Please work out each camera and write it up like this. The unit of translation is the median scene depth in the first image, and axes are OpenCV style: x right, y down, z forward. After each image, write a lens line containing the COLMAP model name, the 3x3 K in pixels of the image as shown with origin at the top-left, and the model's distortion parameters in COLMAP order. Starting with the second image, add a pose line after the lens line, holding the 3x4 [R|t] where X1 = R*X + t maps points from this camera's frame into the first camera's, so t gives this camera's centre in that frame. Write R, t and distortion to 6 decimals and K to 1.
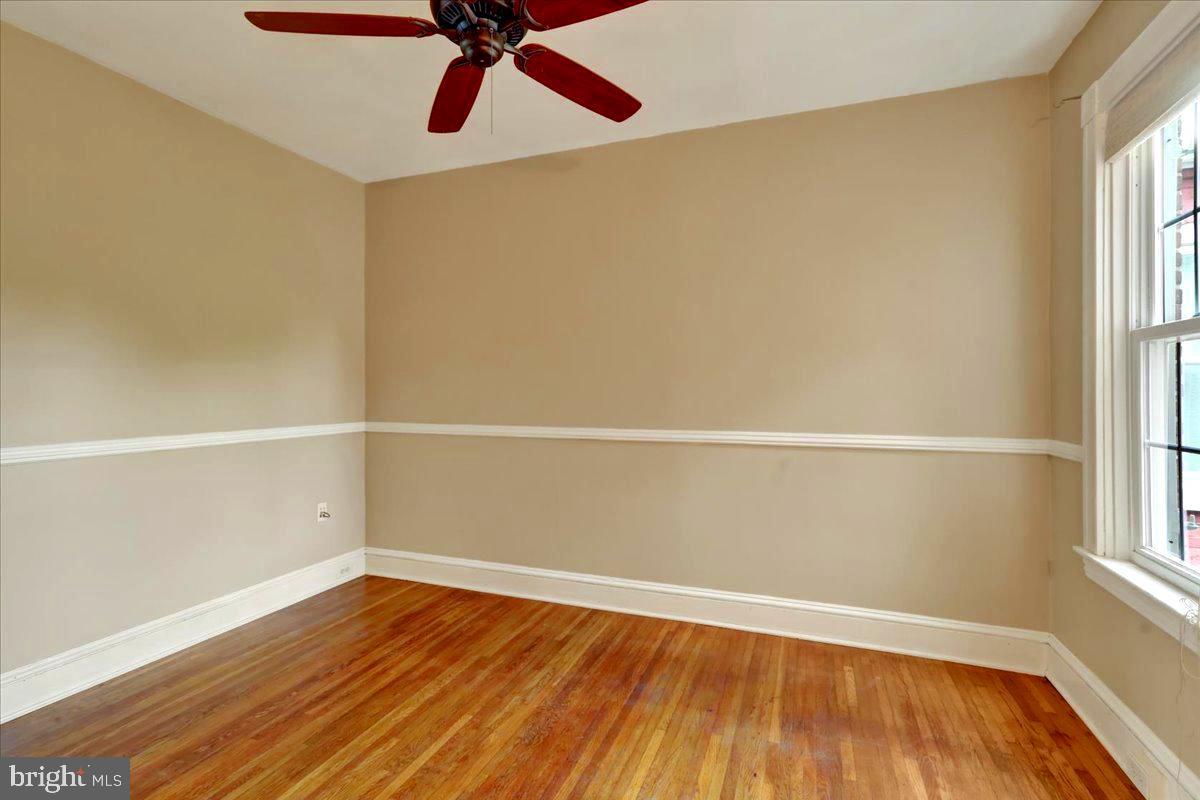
lens RADIAL K [[550.2, 0, 603.2], [0, 550.2, 392.8], [0, 0, 1]] dist [0.010566, 0.001644]
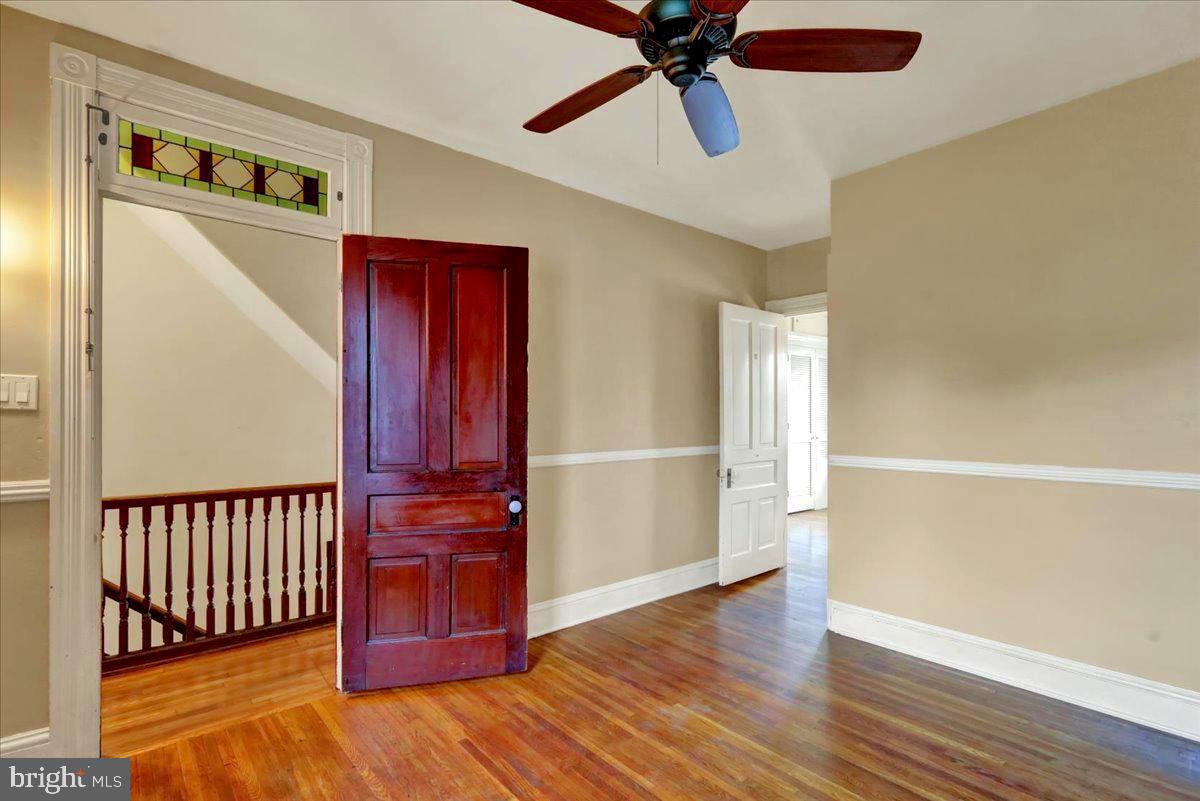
lens RADIAL K [[550.2, 0, 596.1], [0, 550.2, 421.2], [0, 0, 1]] dist [0.010566, 0.001644]
pose [[-0.477969, 0.004102, -0.878367, 0.527772], [0.001872, 0.999992, 0.003652, -0.004830], [0.878375, 0.000101, -0.477973, 0.997121]]
